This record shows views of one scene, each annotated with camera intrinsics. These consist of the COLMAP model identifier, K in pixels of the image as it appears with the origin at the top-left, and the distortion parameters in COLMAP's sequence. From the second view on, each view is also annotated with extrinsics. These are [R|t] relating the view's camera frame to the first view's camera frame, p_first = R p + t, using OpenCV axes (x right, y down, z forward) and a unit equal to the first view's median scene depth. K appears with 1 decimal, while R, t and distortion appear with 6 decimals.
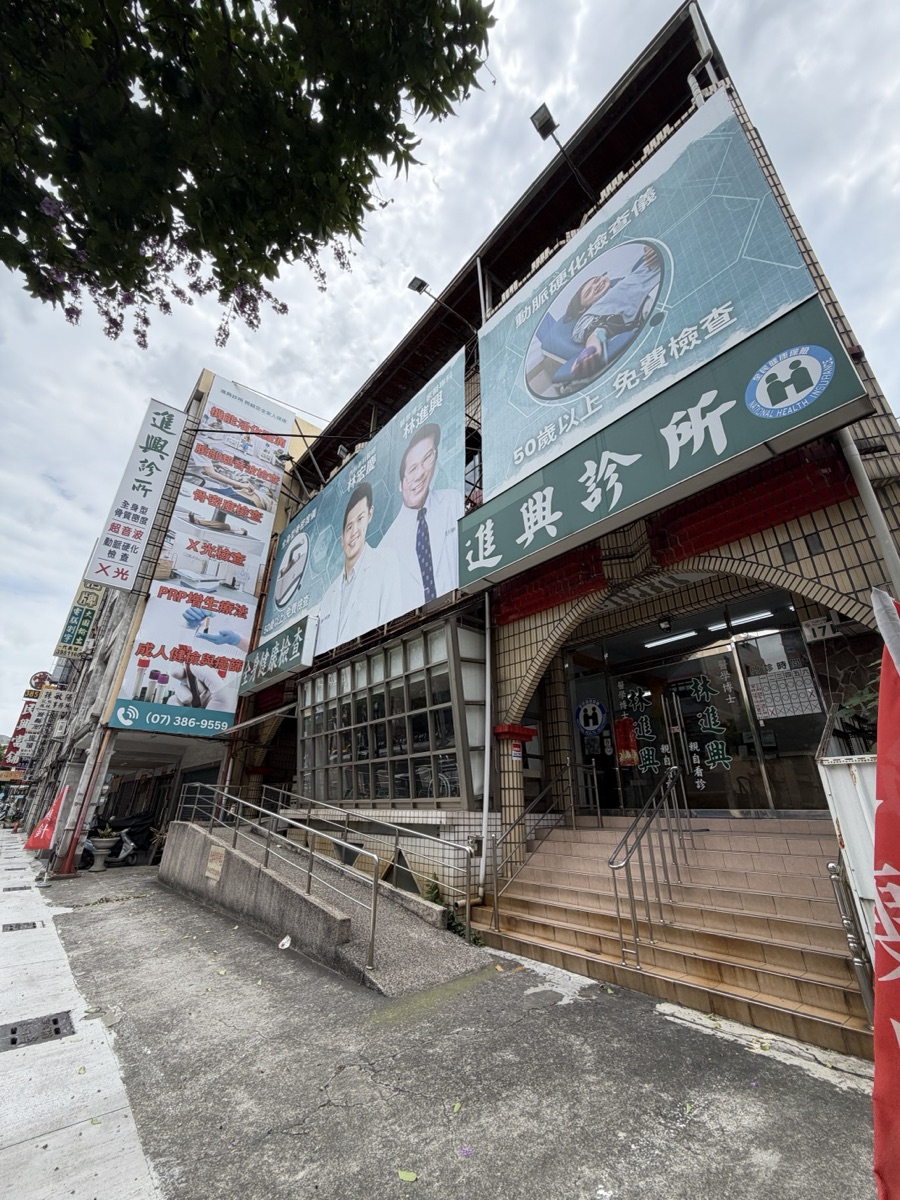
lens RADIAL K [[478.1, 0, 451.5], [0, 478.1, 597.3], [0, 0, 1]] dist [0.000014, 0.000000]
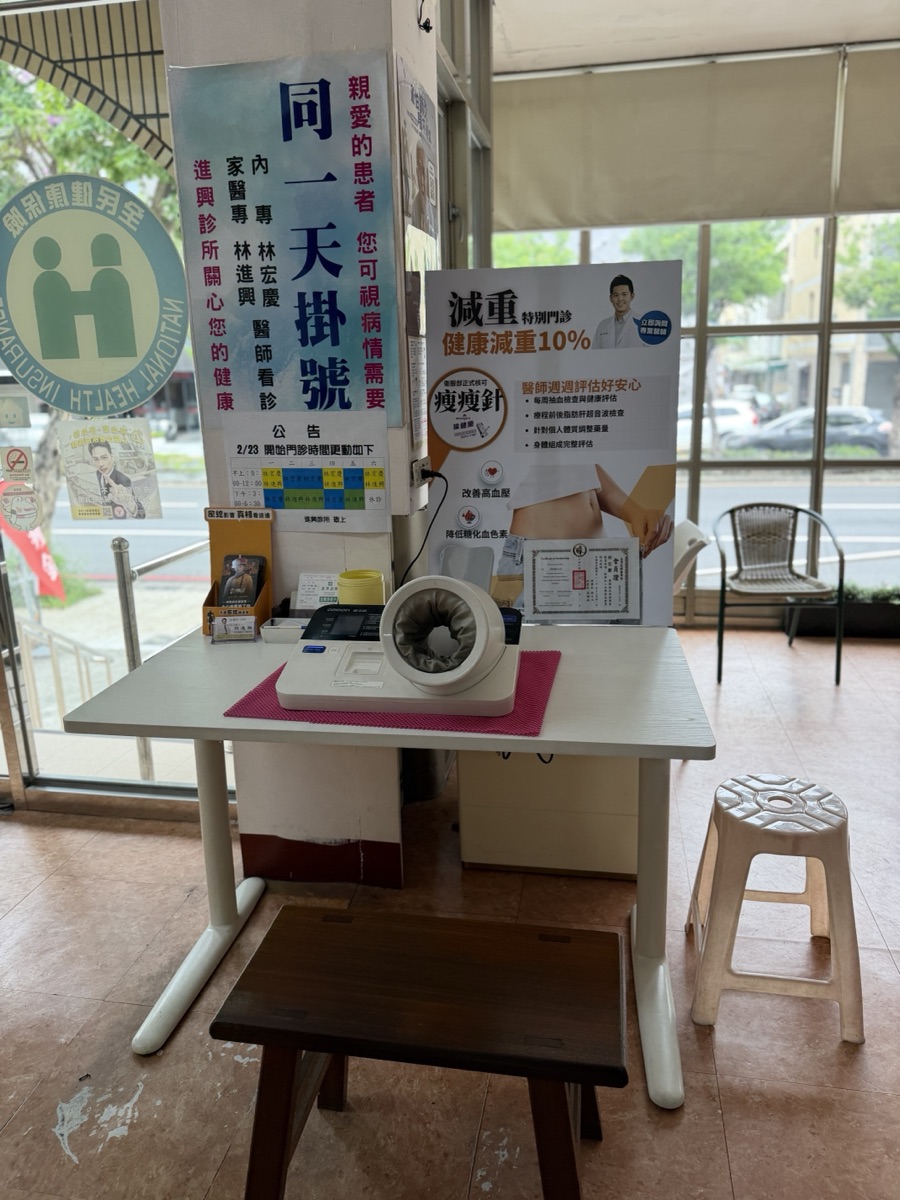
lens RADIAL K [[847.9, 0, 453.3], [0, 847.9, 598.2], [0, 0, 1]] dist [0.006739, -0.000136]
pose [[0.767864, -0.168824, 0.617967, 0.194223], [-0.237678, 0.820720, 0.519546, 0.155748], [-0.594889, -0.545818, 0.590076, 0.706924]]
